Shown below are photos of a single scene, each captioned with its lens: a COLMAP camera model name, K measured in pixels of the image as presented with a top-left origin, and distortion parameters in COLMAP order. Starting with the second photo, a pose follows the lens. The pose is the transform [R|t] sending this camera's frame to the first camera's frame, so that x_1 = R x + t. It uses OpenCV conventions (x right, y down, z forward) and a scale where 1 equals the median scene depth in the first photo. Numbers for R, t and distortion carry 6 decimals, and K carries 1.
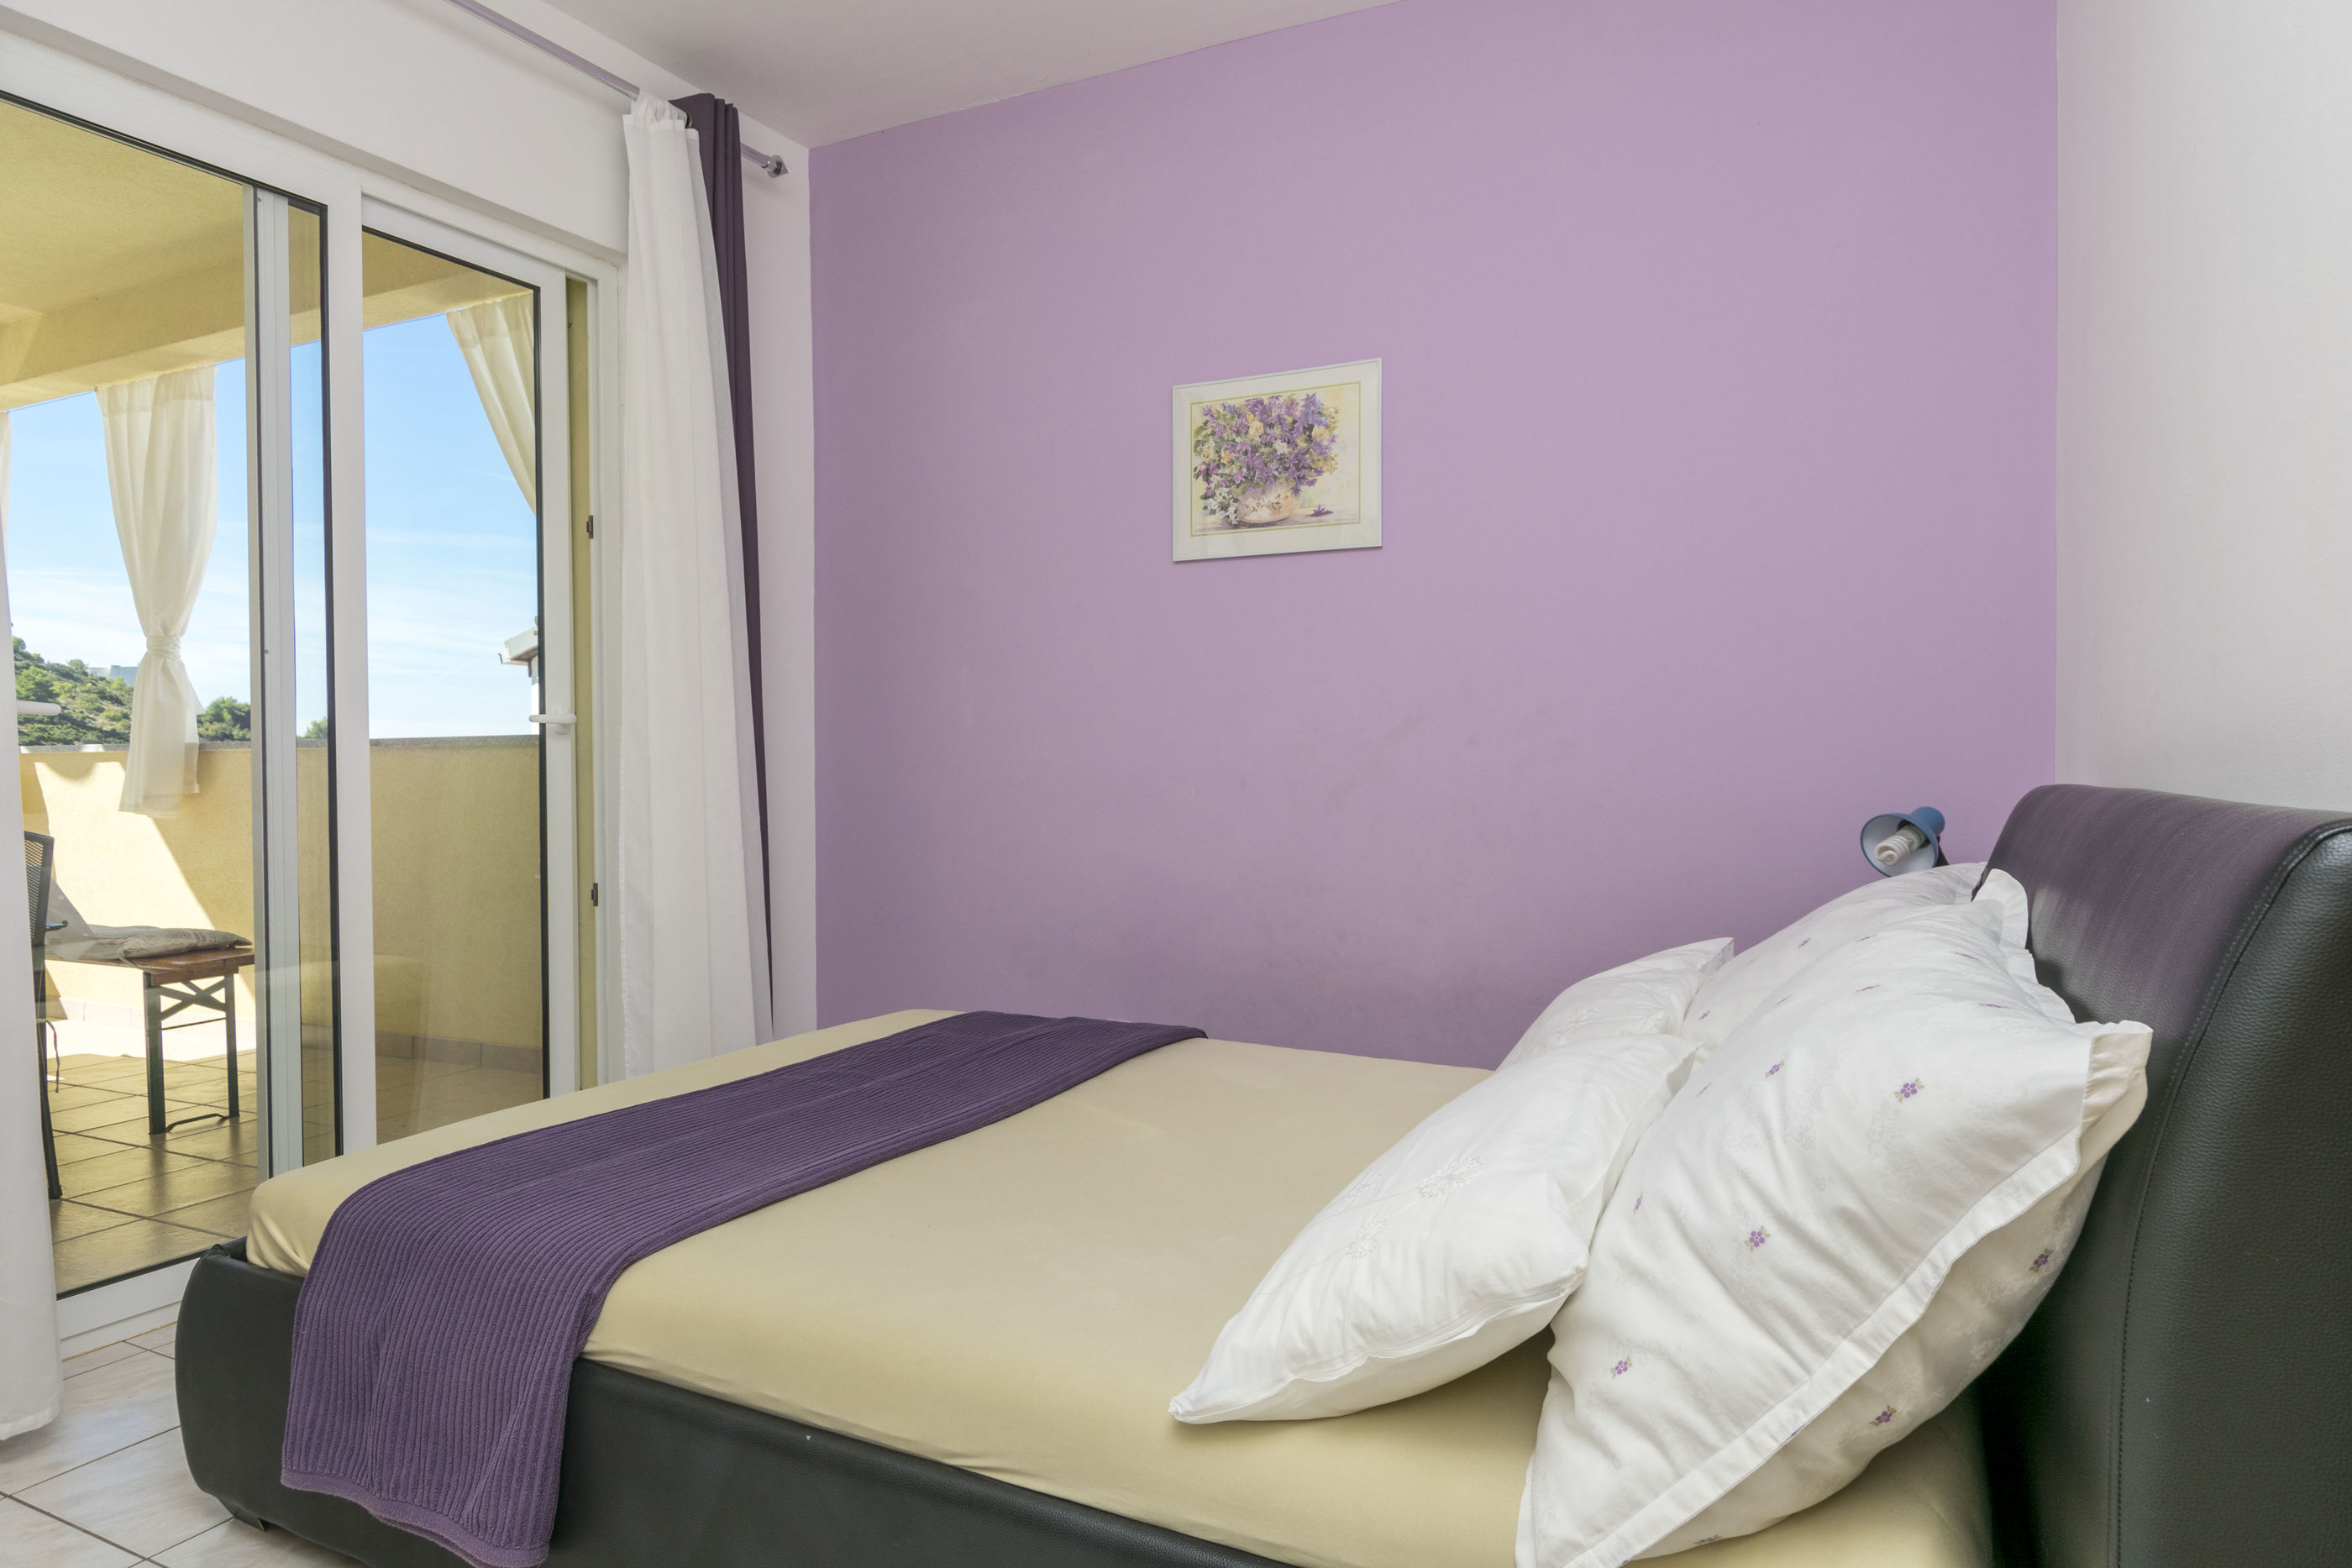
lens RADIAL K [[1382.8, 0, 1182.9], [0, 1382.8, 835.0], [0, 0, 1]] dist [0.000388, -0.004154]
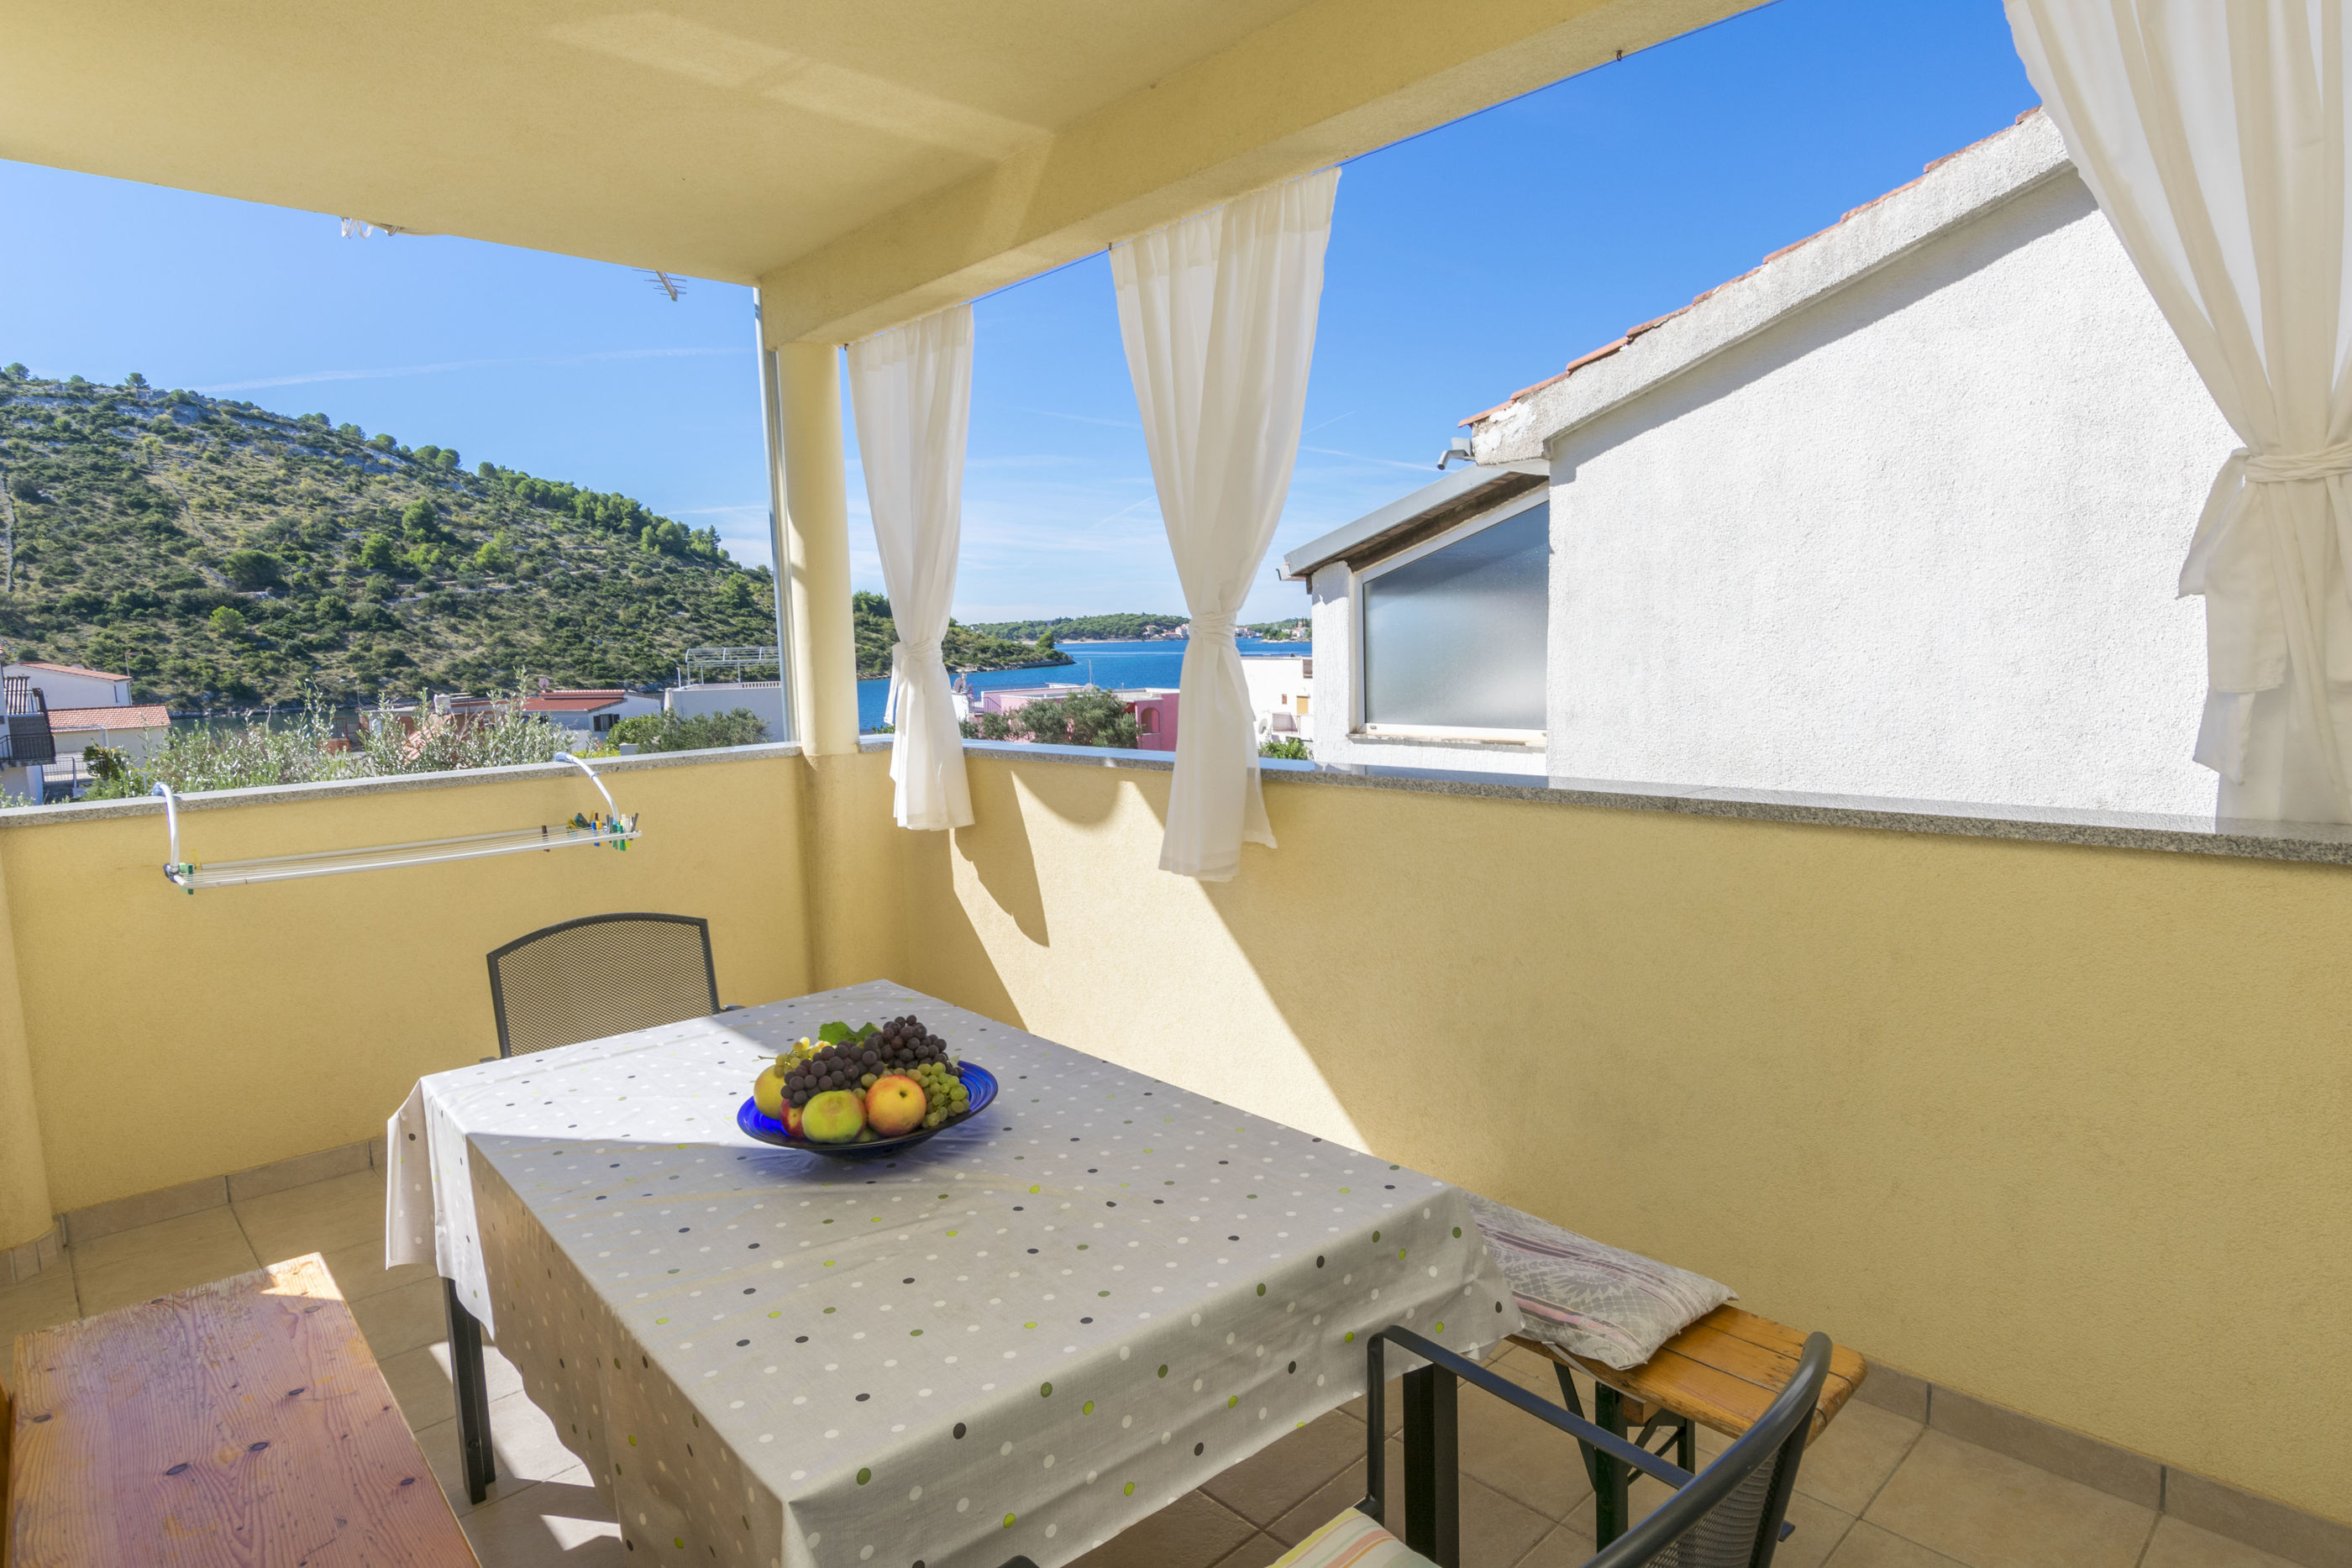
lens RADIAL K [[1294.7, 0, 1165.8], [0, 1294.7, 805.0], [0, 0, 1]] dist [-0.002619, -0.001367]
pose [[0.931472, 0.024875, -0.362961, -0.847779], [0.005733, 0.996532, 0.083007, -0.166477], [0.363767, -0.079400, 0.928100, 0.645682]]
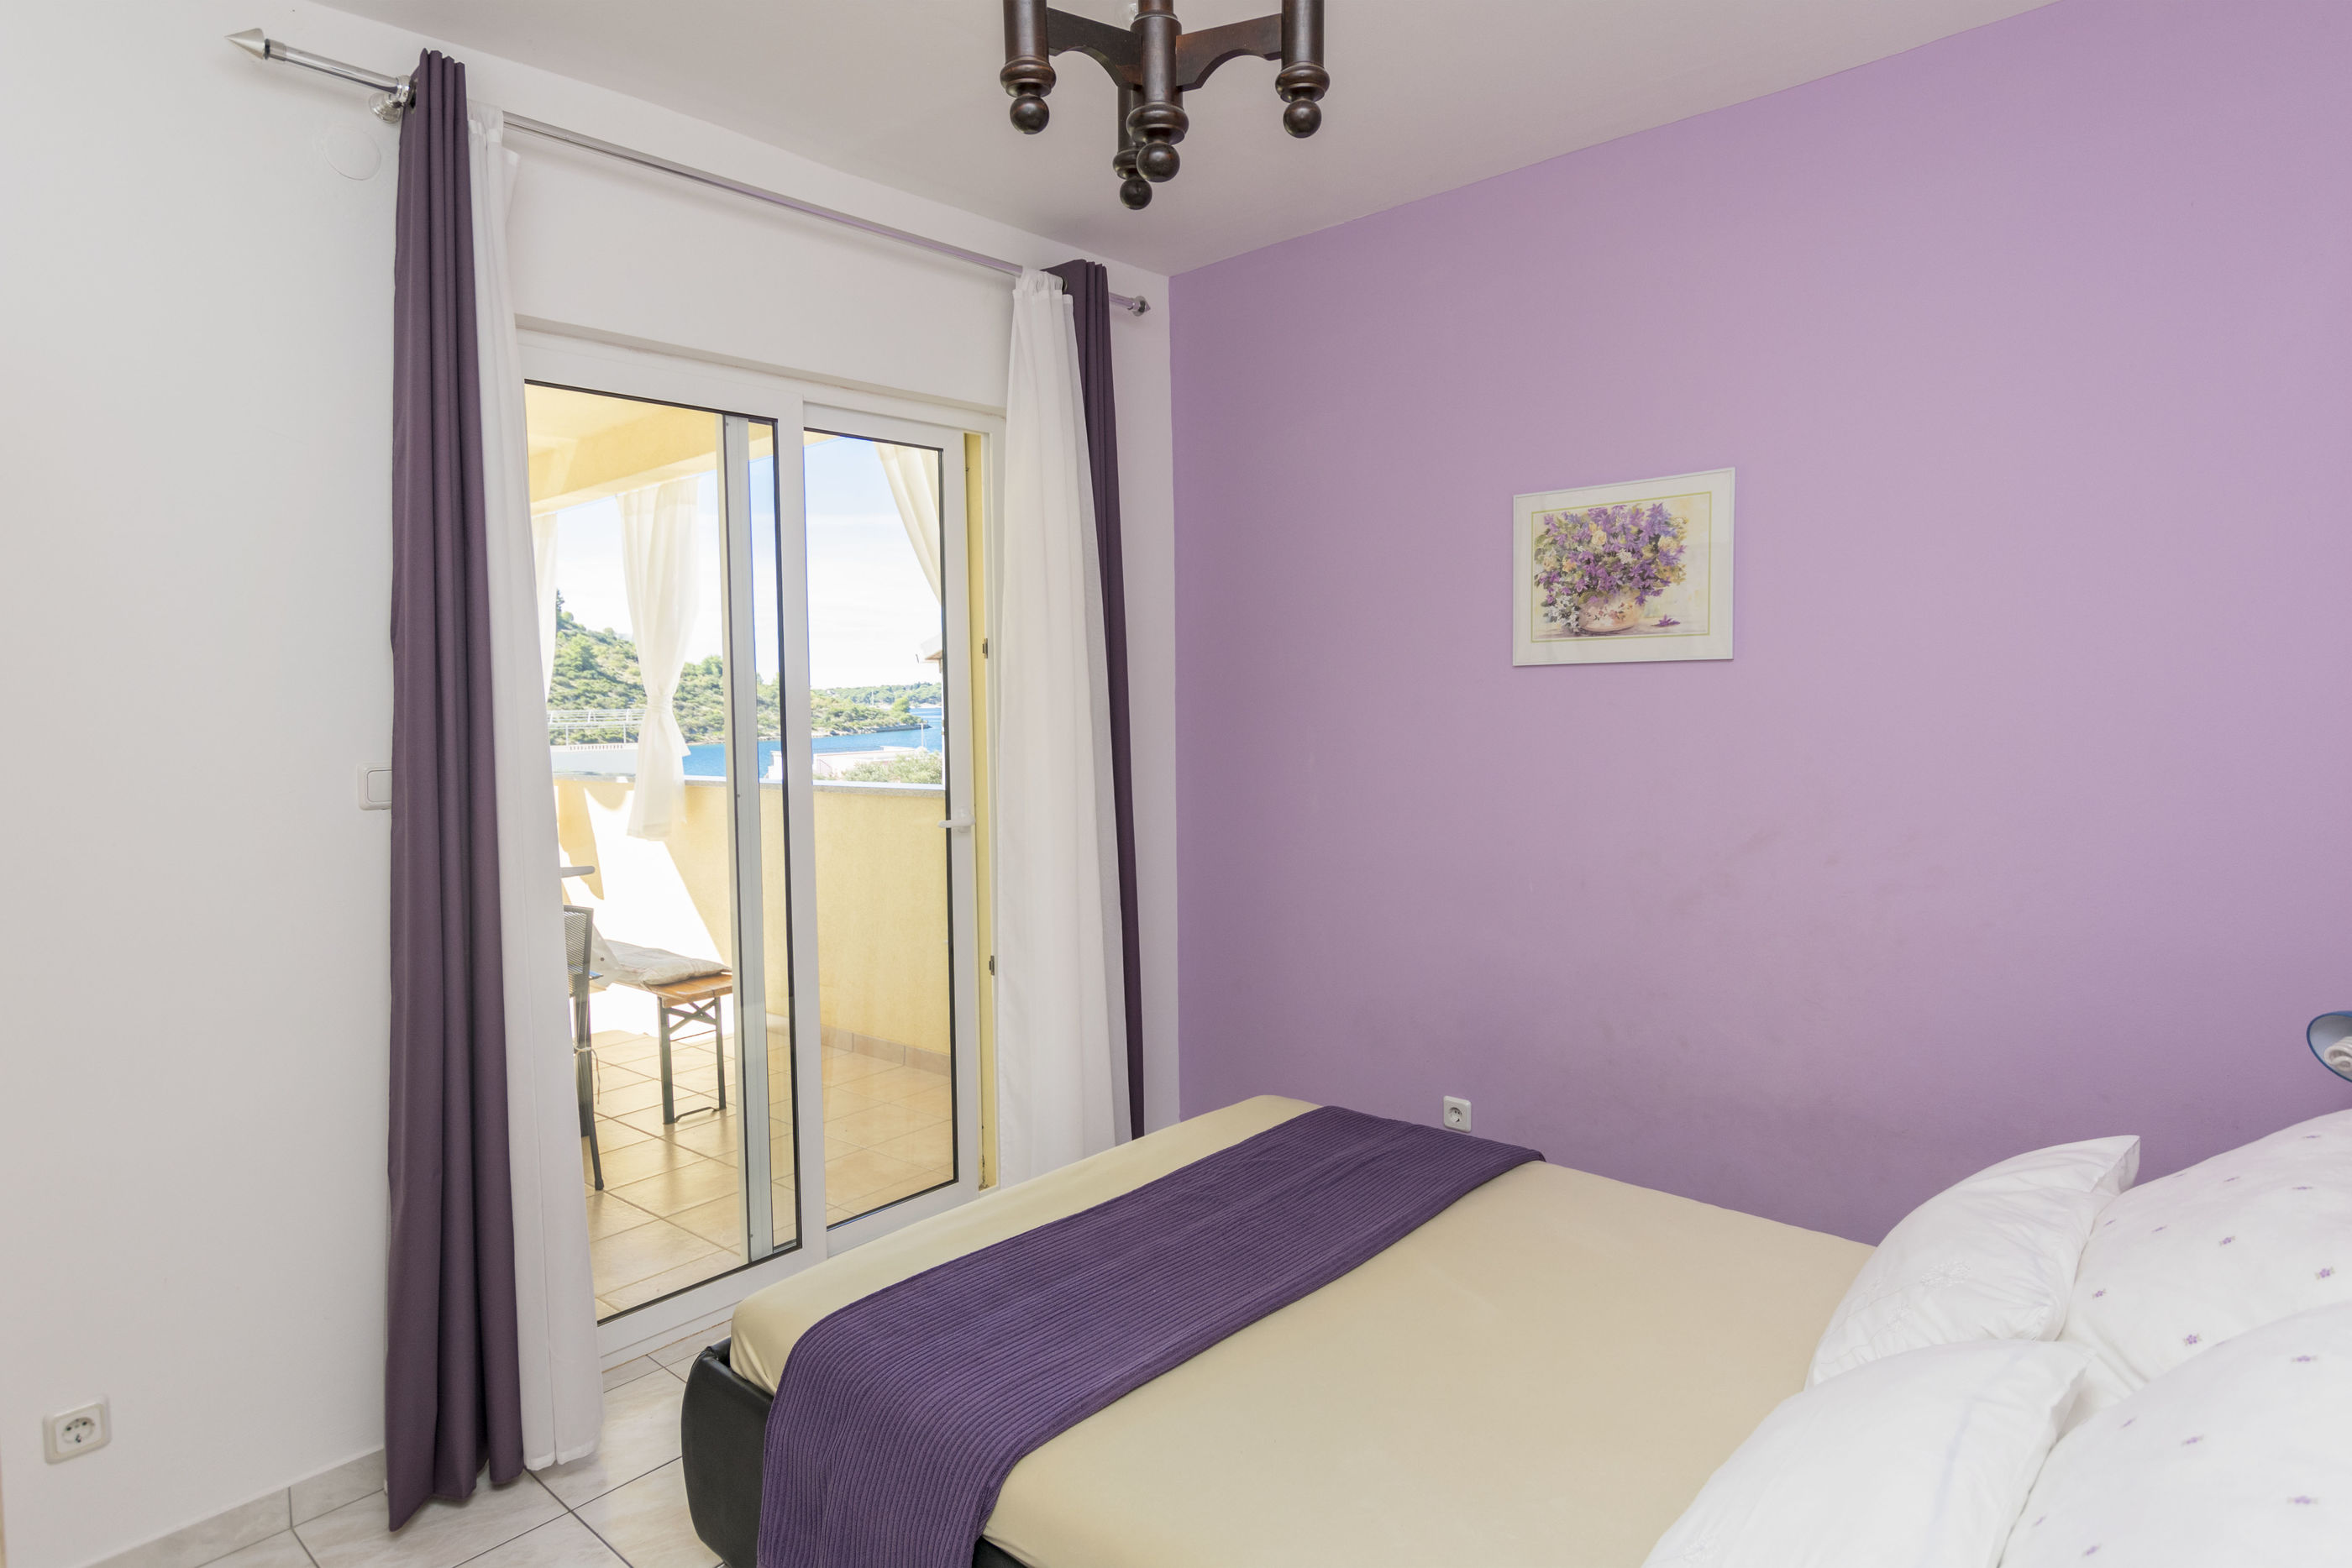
lens RADIAL K [[1294.7, 0, 1165.8], [0, 1294.7, 805.0], [0, 0, 1]] dist [-0.002619, -0.001367]
pose [[0.963509, 0.004969, -0.267629, 0.002273], [0.004171, 0.999428, 0.033573, -0.132474], [0.267643, -0.033464, 0.962937, 0.004530]]
